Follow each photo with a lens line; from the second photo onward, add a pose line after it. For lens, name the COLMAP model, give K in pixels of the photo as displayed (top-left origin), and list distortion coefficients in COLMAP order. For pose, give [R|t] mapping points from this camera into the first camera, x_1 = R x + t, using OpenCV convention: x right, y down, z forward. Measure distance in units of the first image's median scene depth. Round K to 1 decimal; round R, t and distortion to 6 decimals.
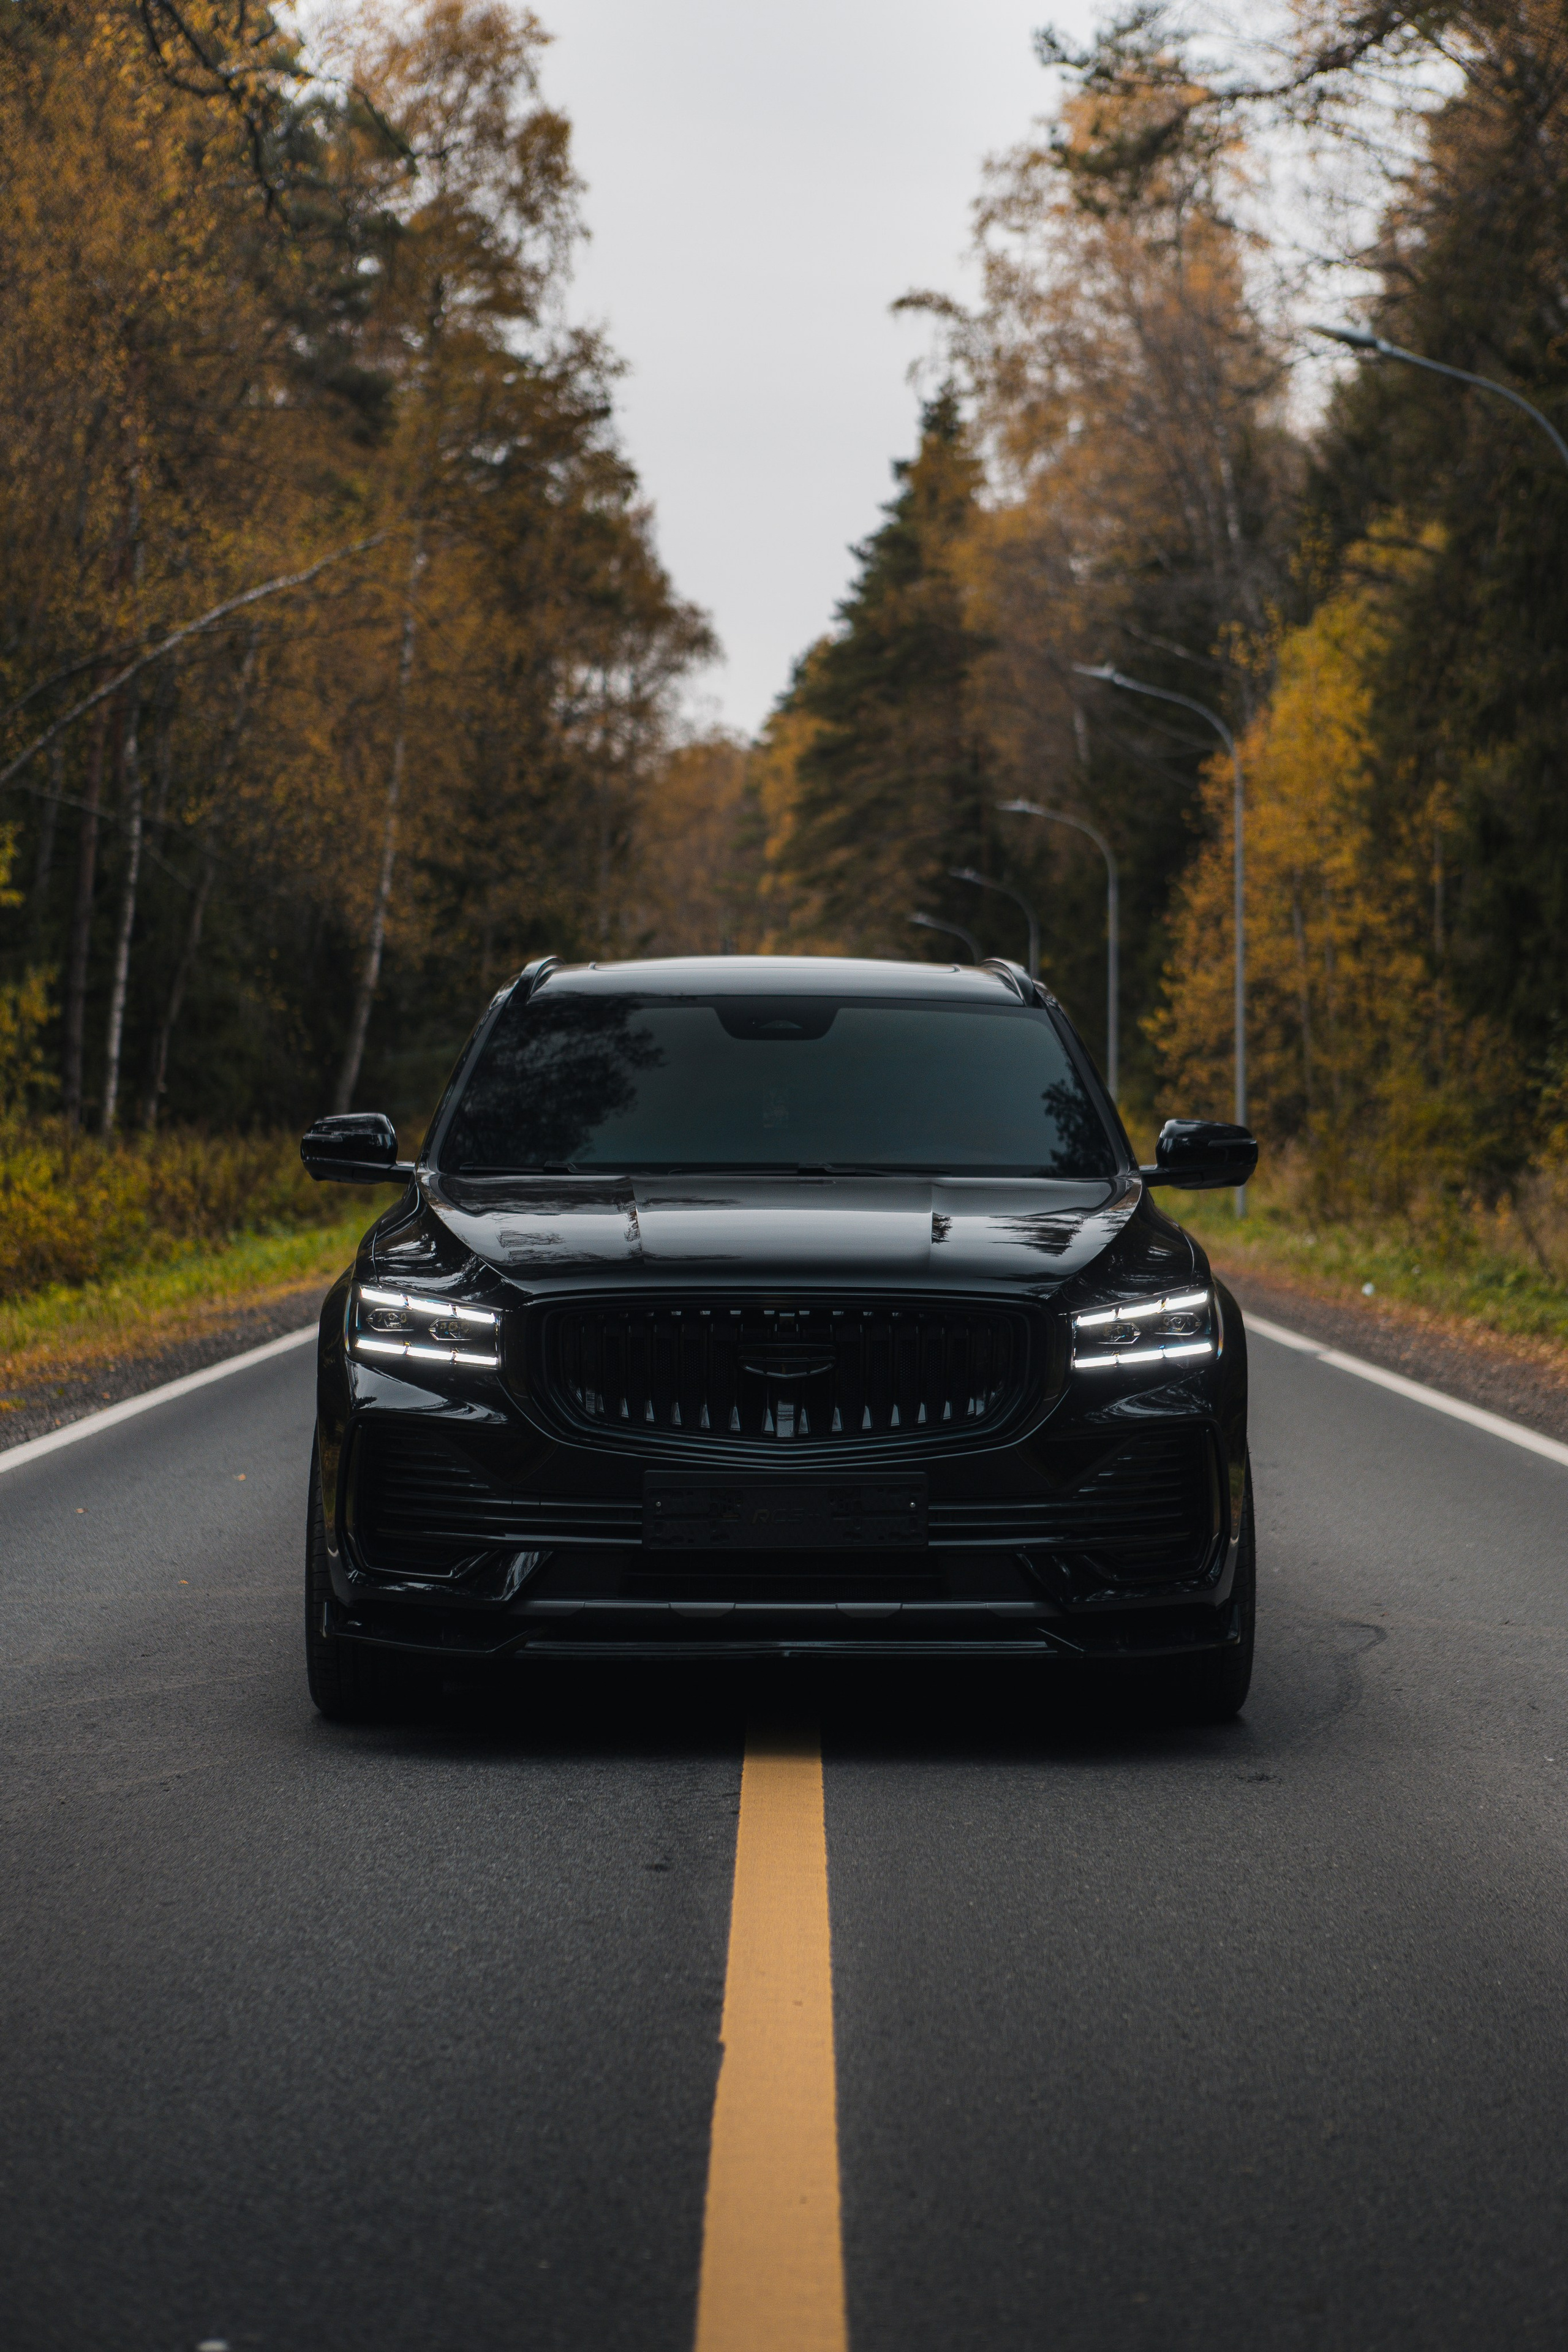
lens RADIAL K [[4613.3, 0, 786.4], [0, 4613.3, 1177.4], [0, 0, 1]] dist [-0.085812, 0.000000]
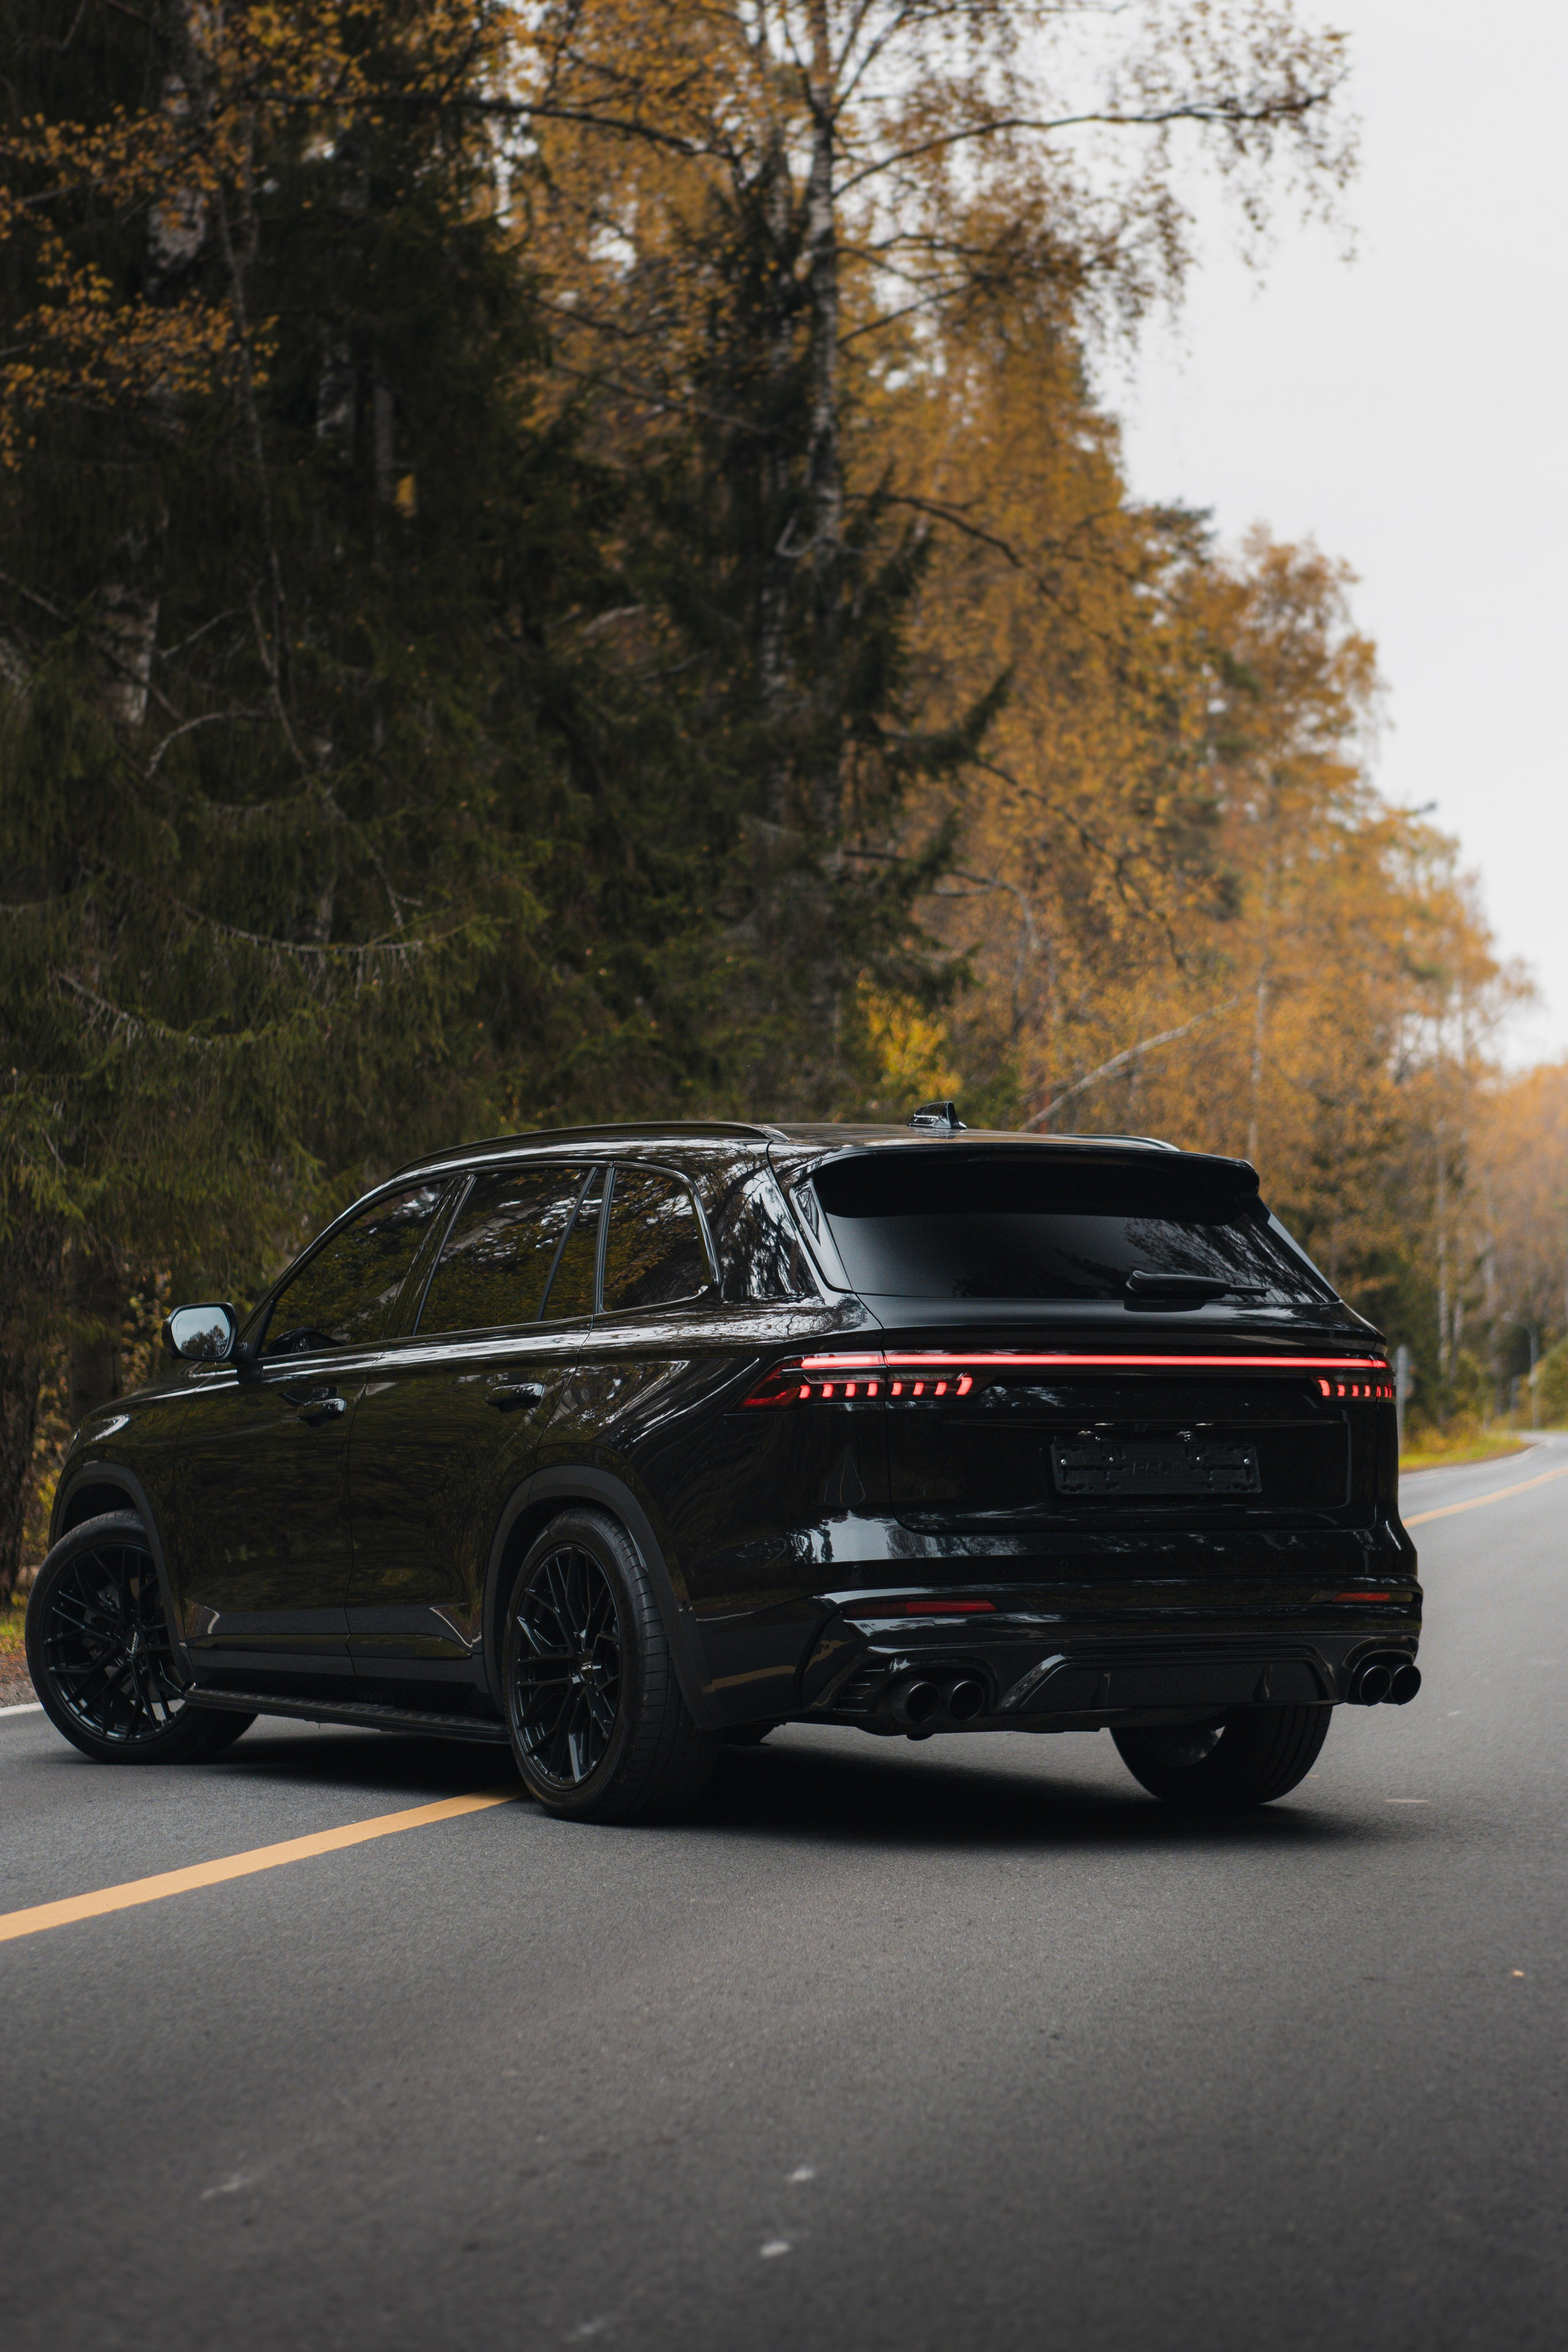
lens RADIAL K [[4613.3, 0, 793.3], [0, 4613.3, 1166.1], [0, 0, 1]] dist [-0.085812, 0.000000]
pose [[0.982785, -0.022846, -0.183337, 0.025887], [0.010196, 0.997520, -0.069648, 0.004784], [0.184474, 0.066579, 0.980580, -0.288682]]
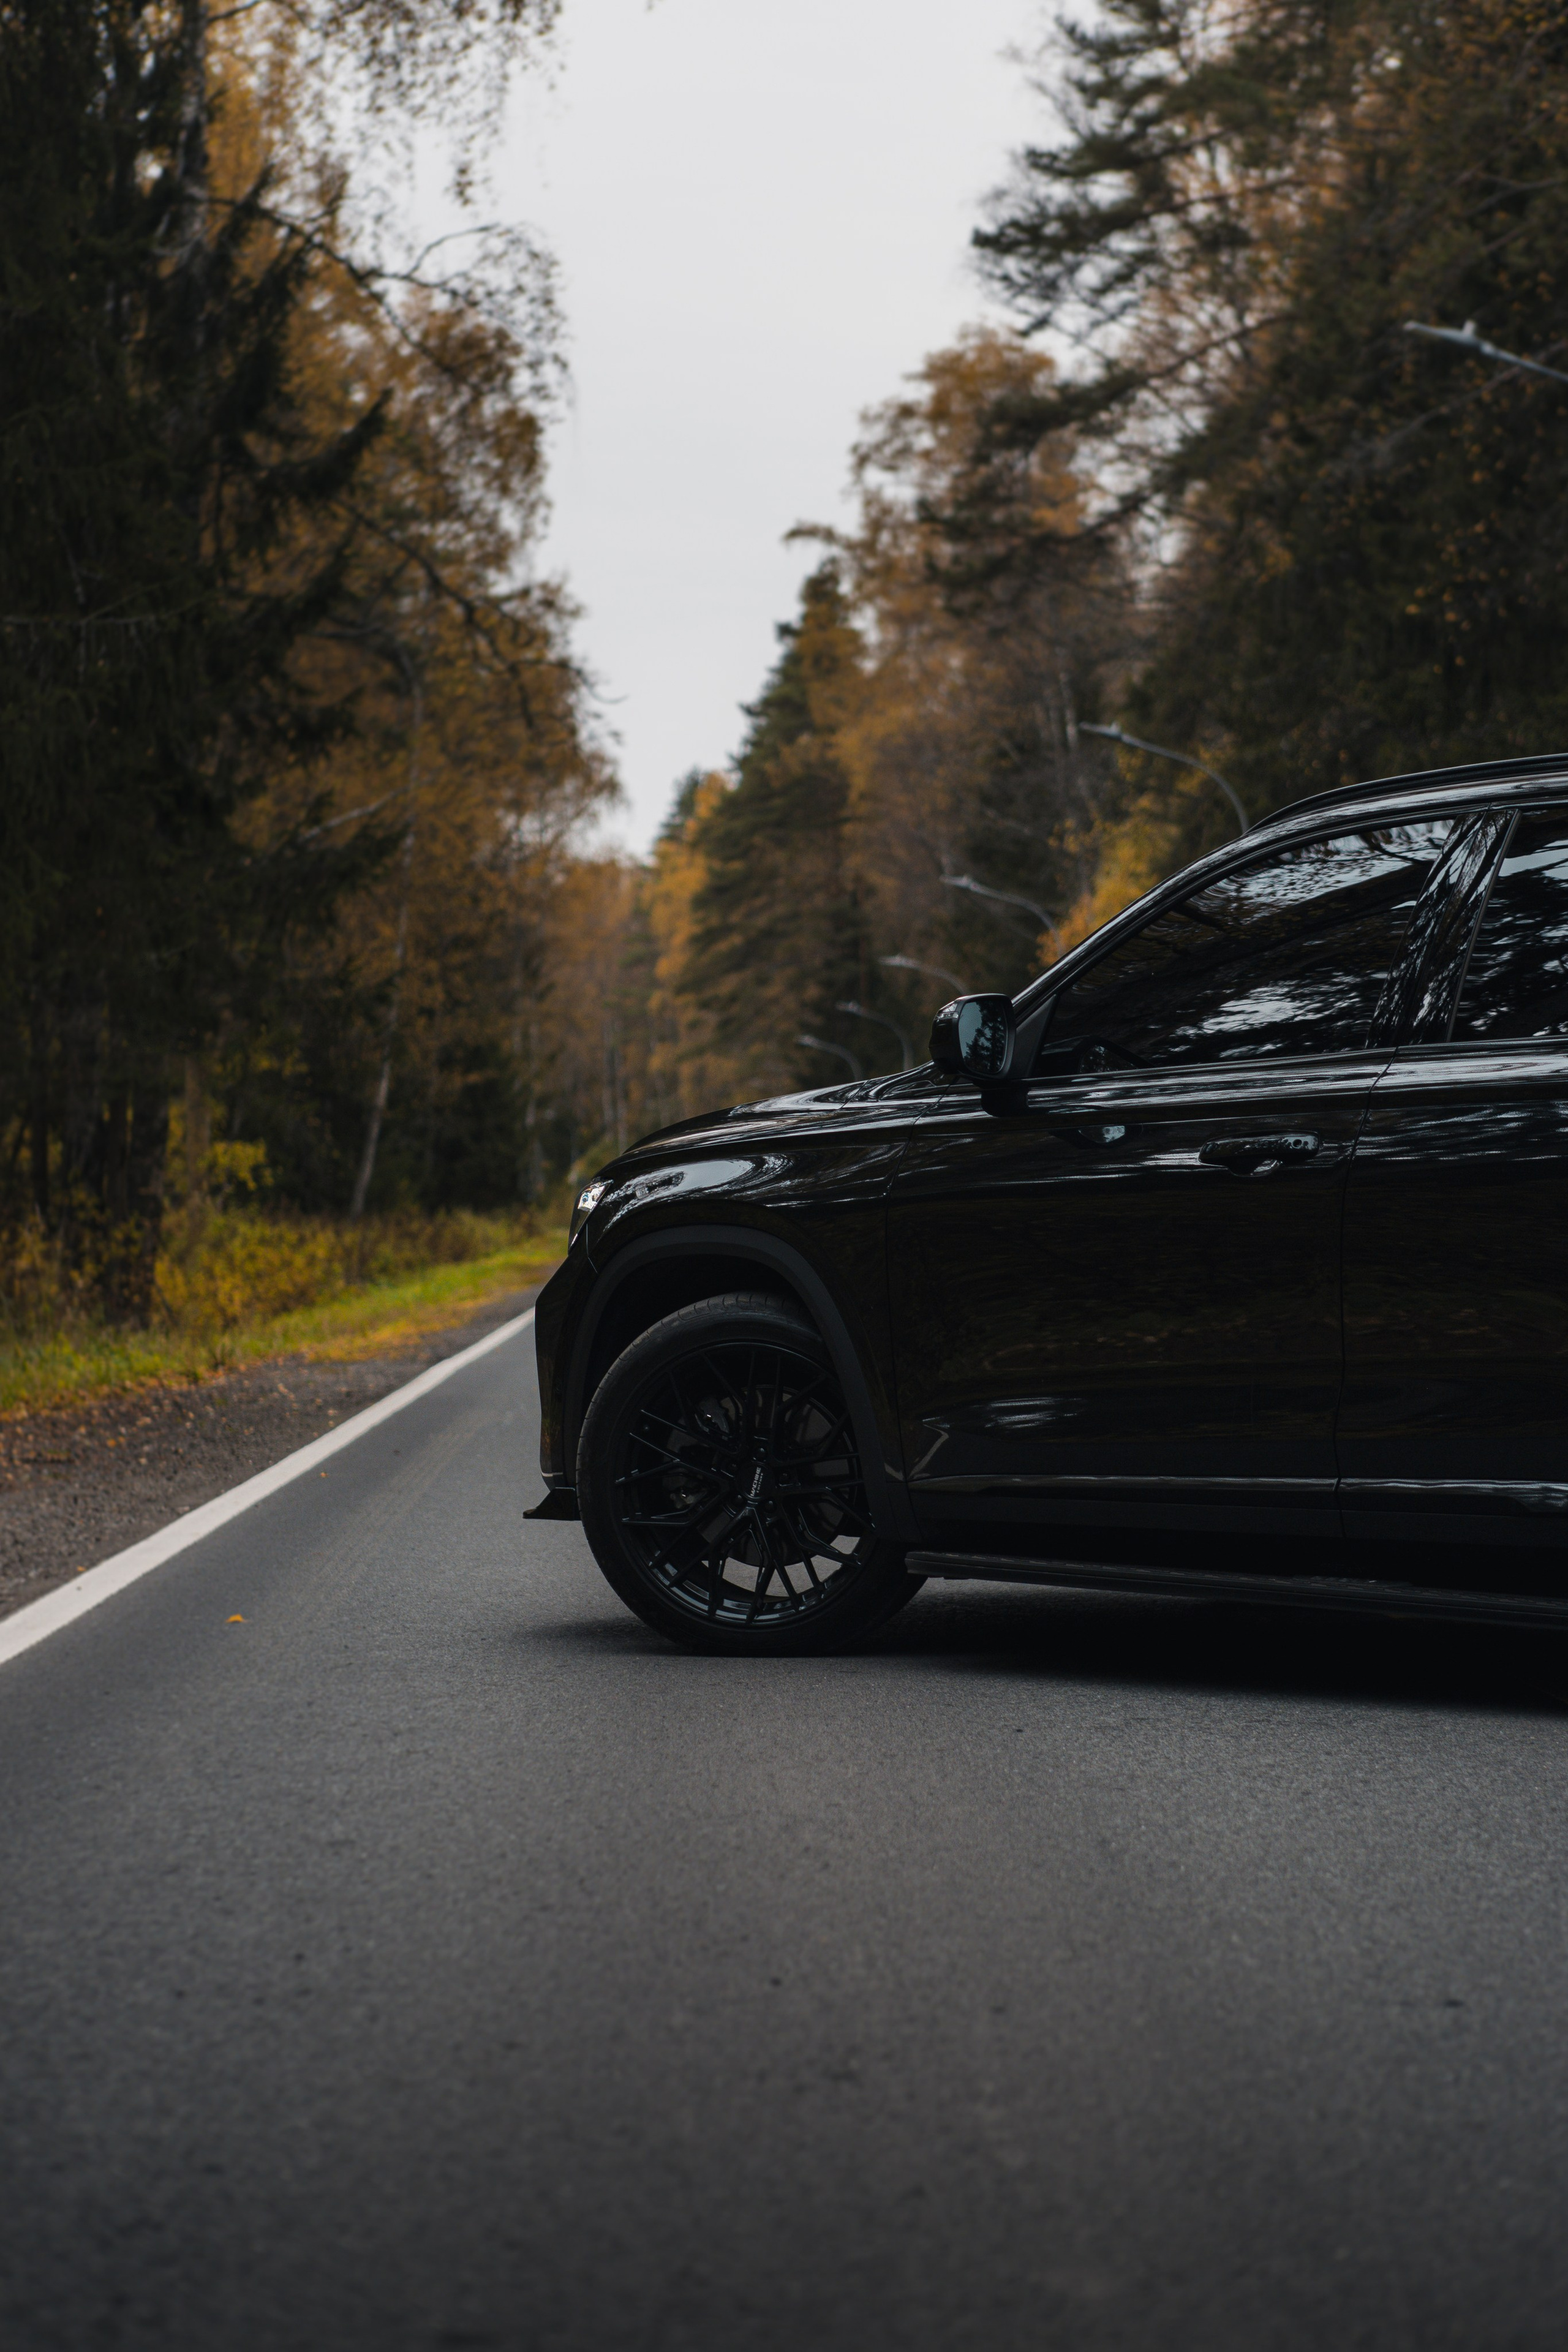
lens RADIAL K [[4613.3, 0, 782.2], [0, 4613.3, 1195.8], [0, 0, 1]] dist [-0.085812, 0.000000]
pose [[0.999611, -0.002754, 0.027758, -0.016093], [0.003243, 0.999841, -0.017562, 0.004908], [-0.027705, 0.017646, 0.999460, -0.256490]]
